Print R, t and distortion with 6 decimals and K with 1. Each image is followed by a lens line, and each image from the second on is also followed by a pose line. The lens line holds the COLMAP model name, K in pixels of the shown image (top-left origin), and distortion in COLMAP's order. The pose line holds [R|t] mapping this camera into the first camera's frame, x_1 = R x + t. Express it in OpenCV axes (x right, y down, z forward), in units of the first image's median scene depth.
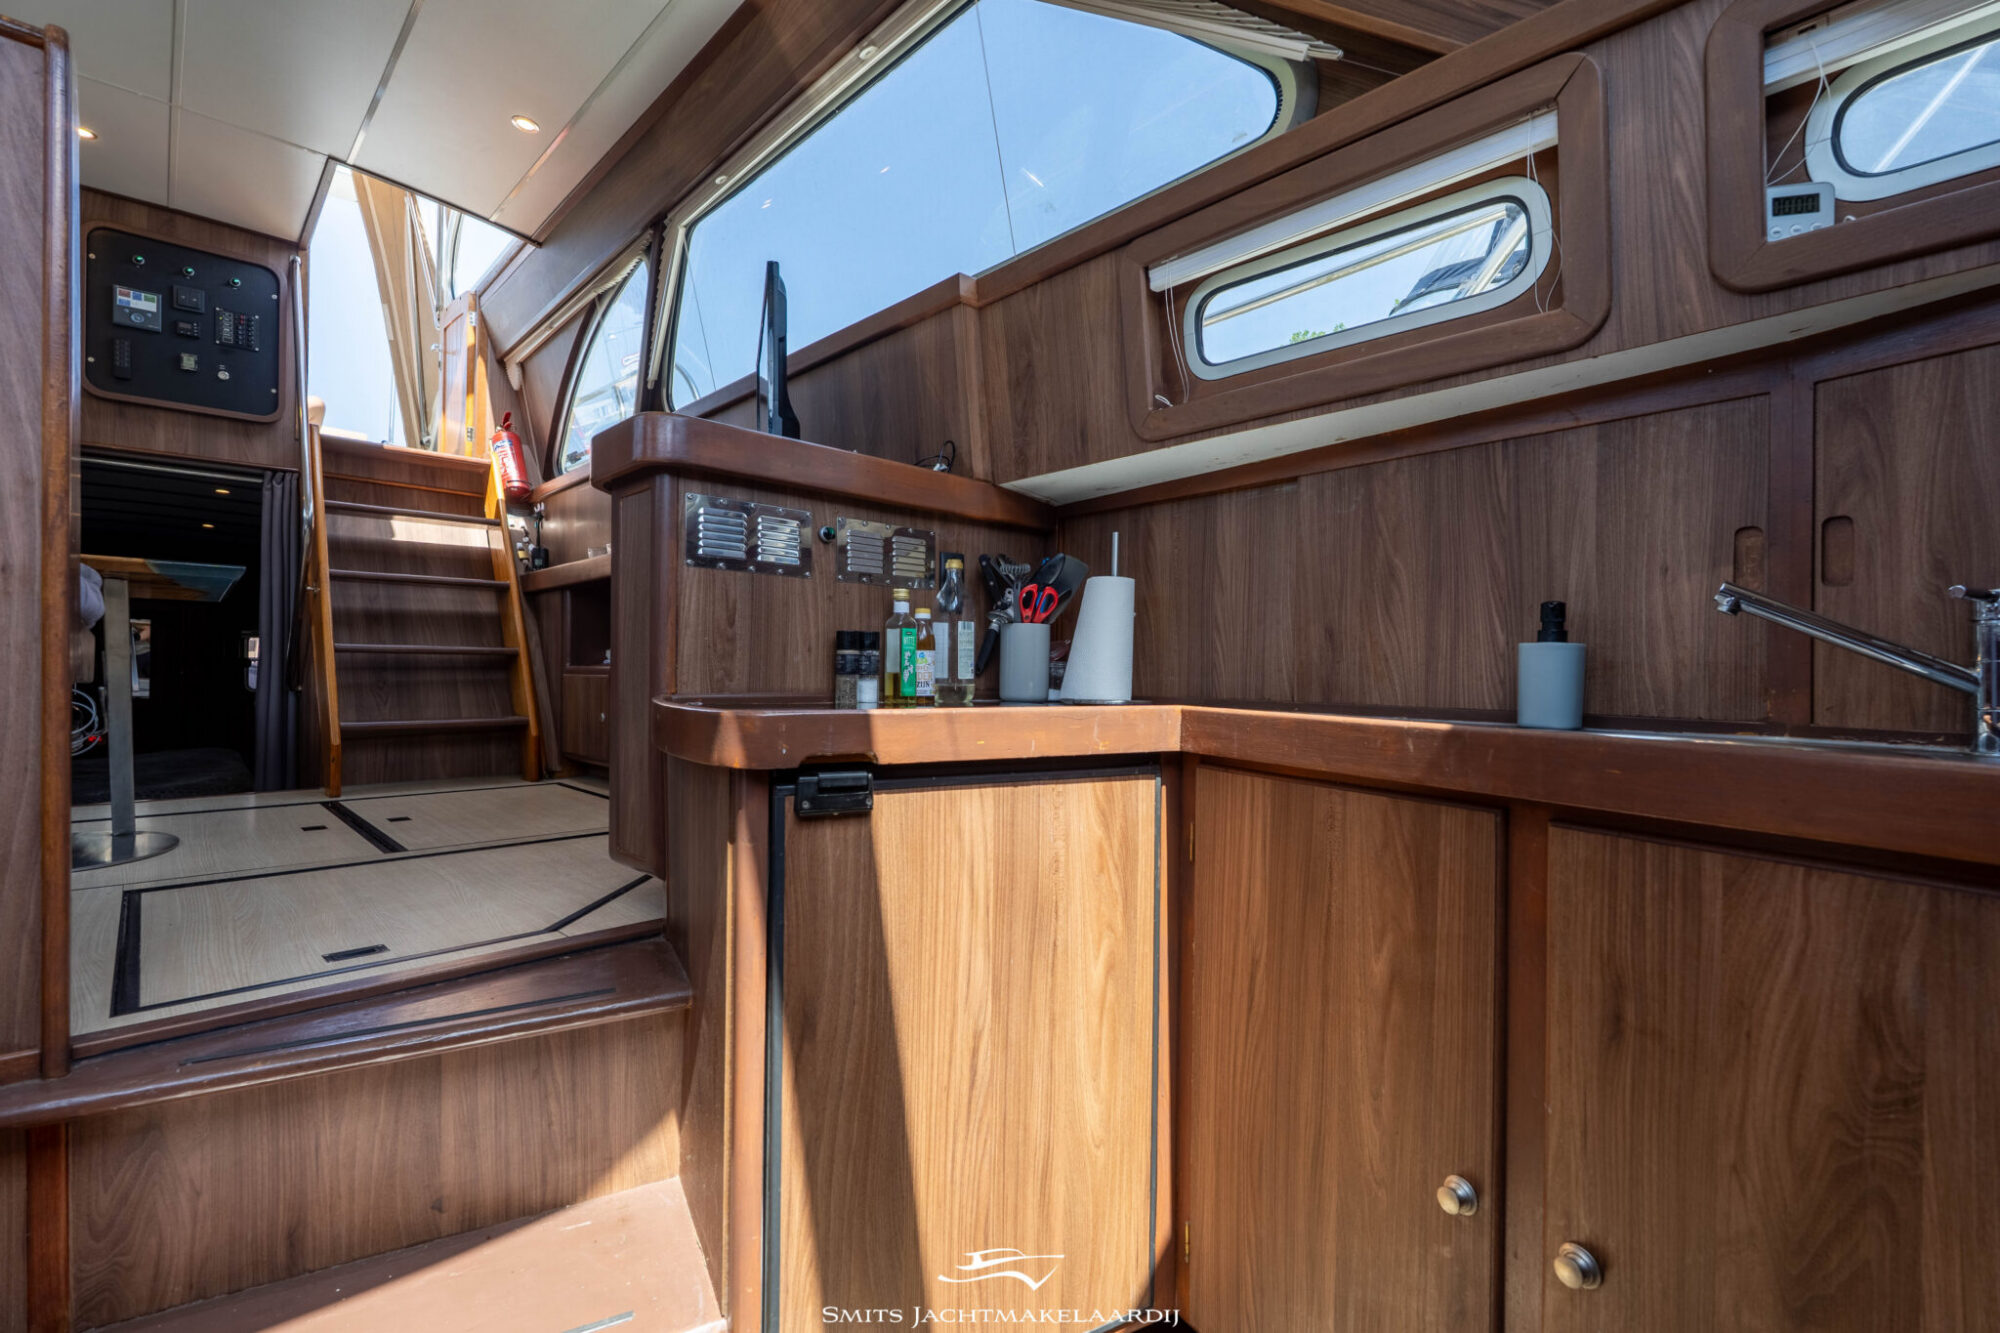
lens RADIAL K [[878.6, 0, 1001.5], [0, 878.6, 668.3], [0, 0, 1]] dist [-0.003335, -0.000206]
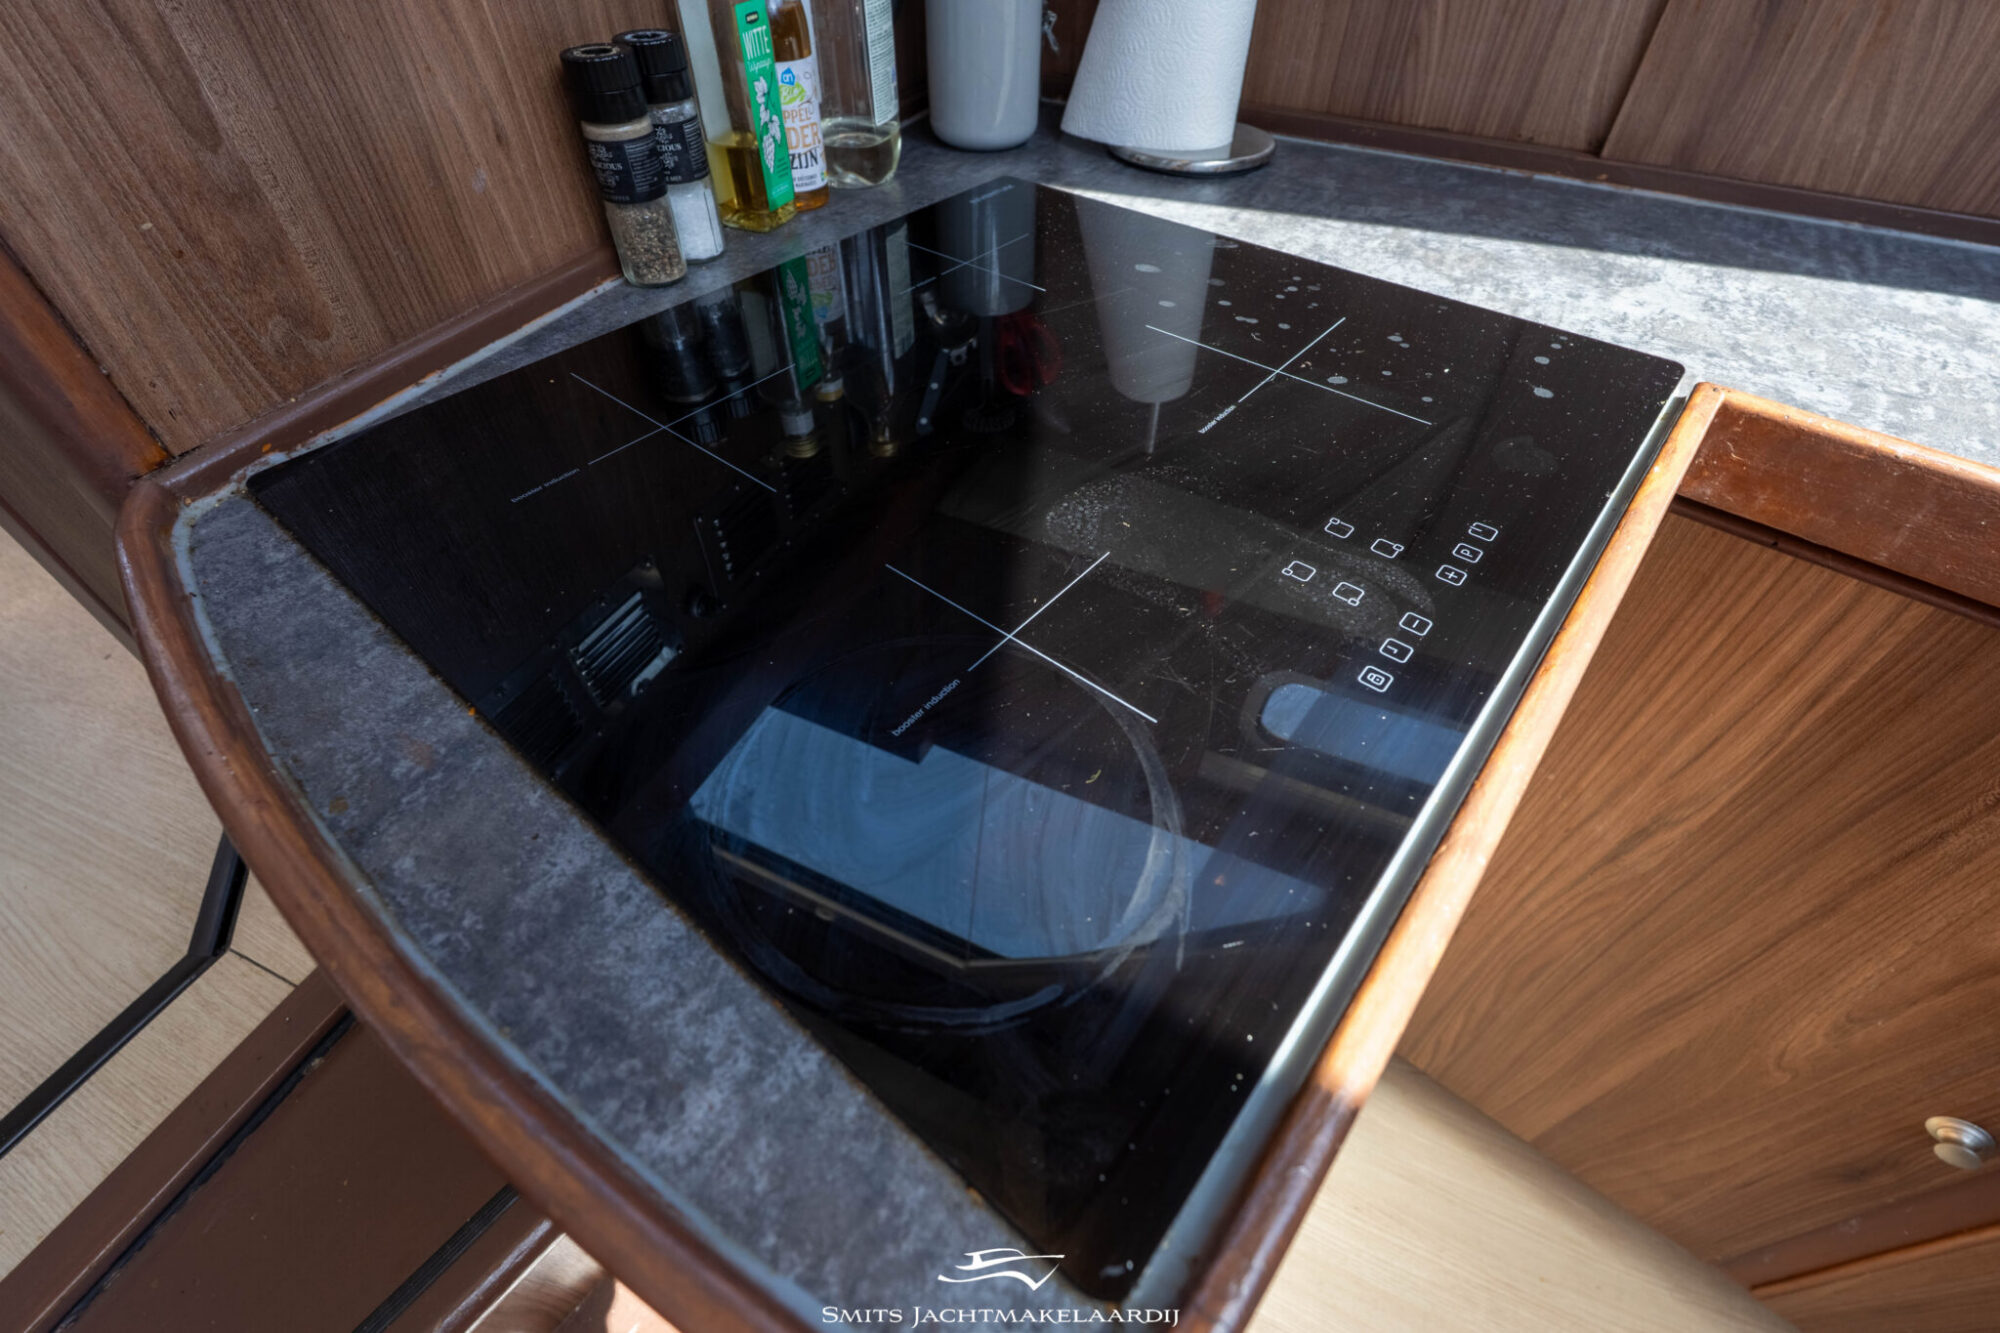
lens RADIAL K [[878.6, 0, 1001.5], [0, 878.6, 668.3], [0, 0, 1]] dist [-0.003335, -0.000206]
pose [[0.933225, -0.265467, 0.242113, -0.184317], [0.005441, 0.684224, 0.729251, -0.130296], [-0.359252, -0.679238, 0.639979, 0.615724]]
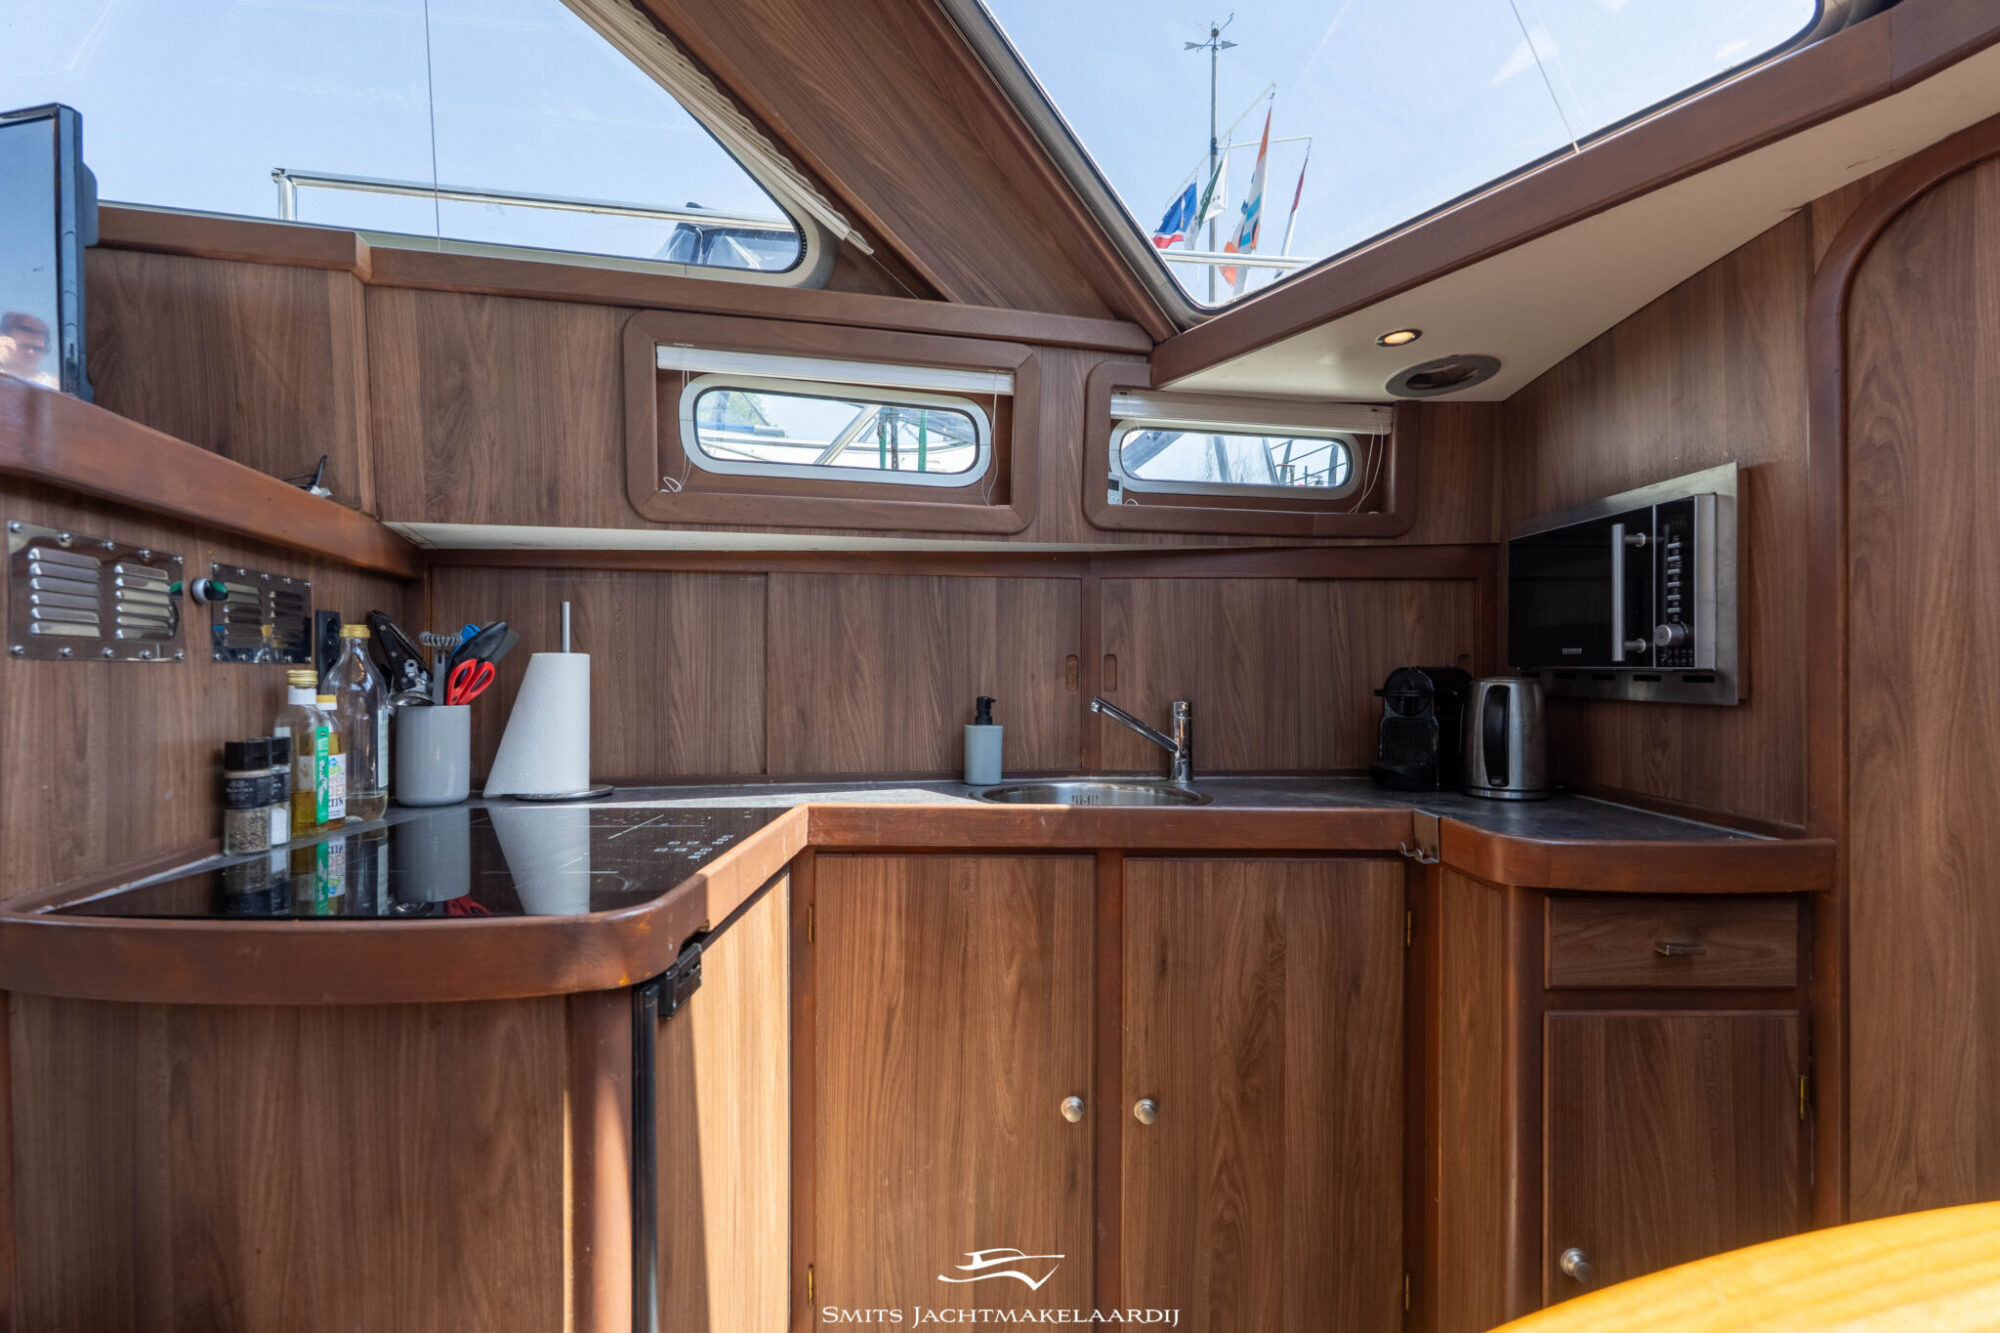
lens RADIAL K [[883.5, 0, 1000.0], [0, 883.5, 666.5], [0, 0, 1]] dist [-0.003232, 0.000161]
pose [[0.489642, -0.007929, 0.871888, -0.503324], [0.004054, 0.999969, 0.006818, -0.106644], [-0.871914, 0.000196, 0.489658, 0.198638]]
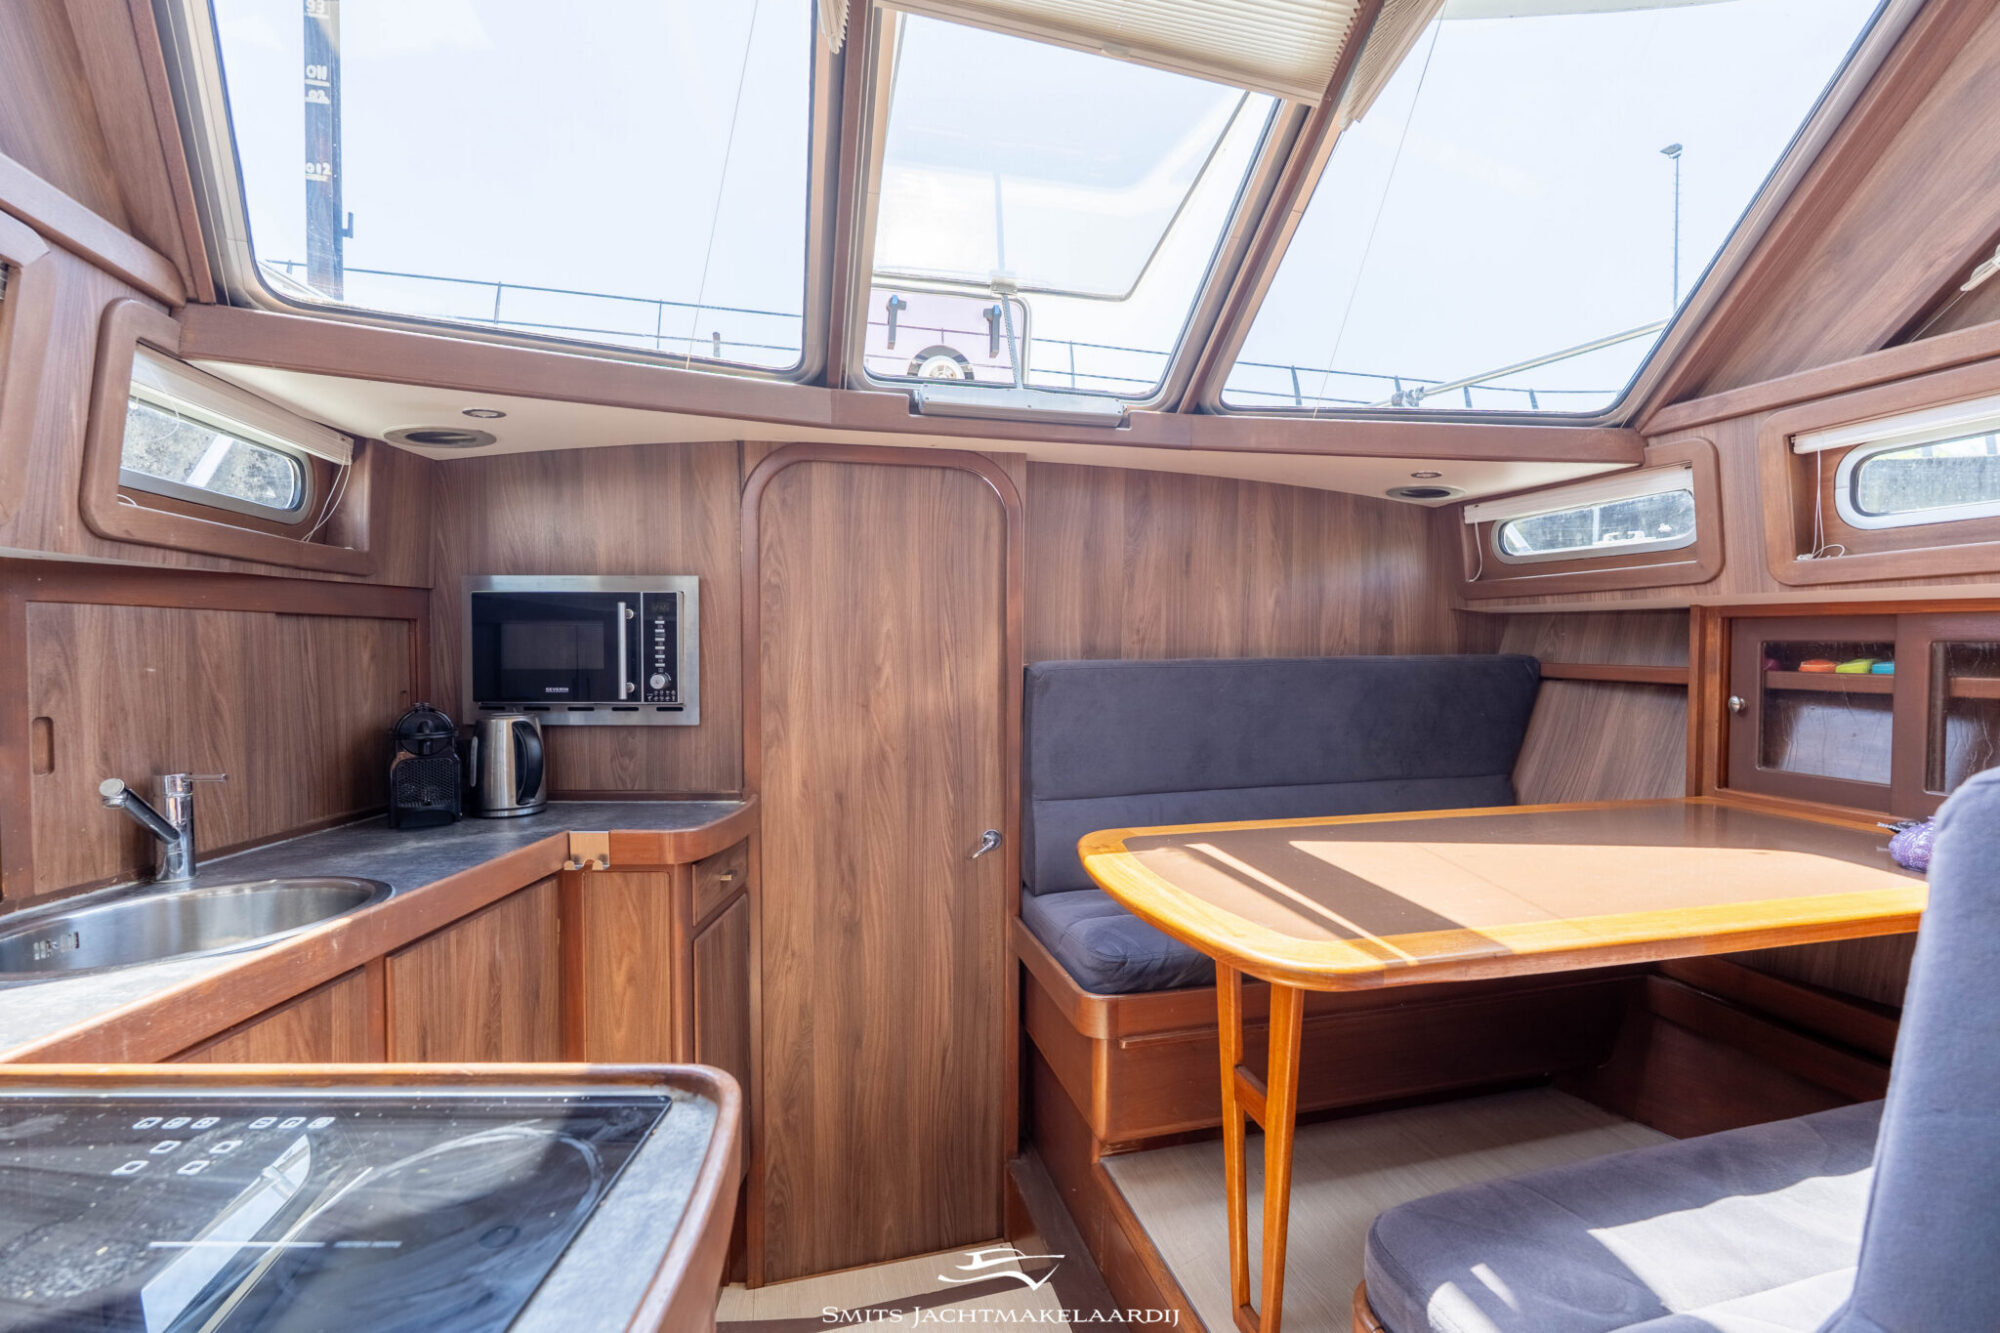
lens RADIAL K [[878.6, 0, 1001.5], [0, 878.6, 668.3], [0, 0, 1]] dist [-0.003335, -0.000206]
pose [[-0.869094, -0.018571, 0.494298, -0.512279], [-0.006225, 0.999626, 0.026611, -0.185071], [-0.494607, 0.020050, -0.868885, 0.919870]]
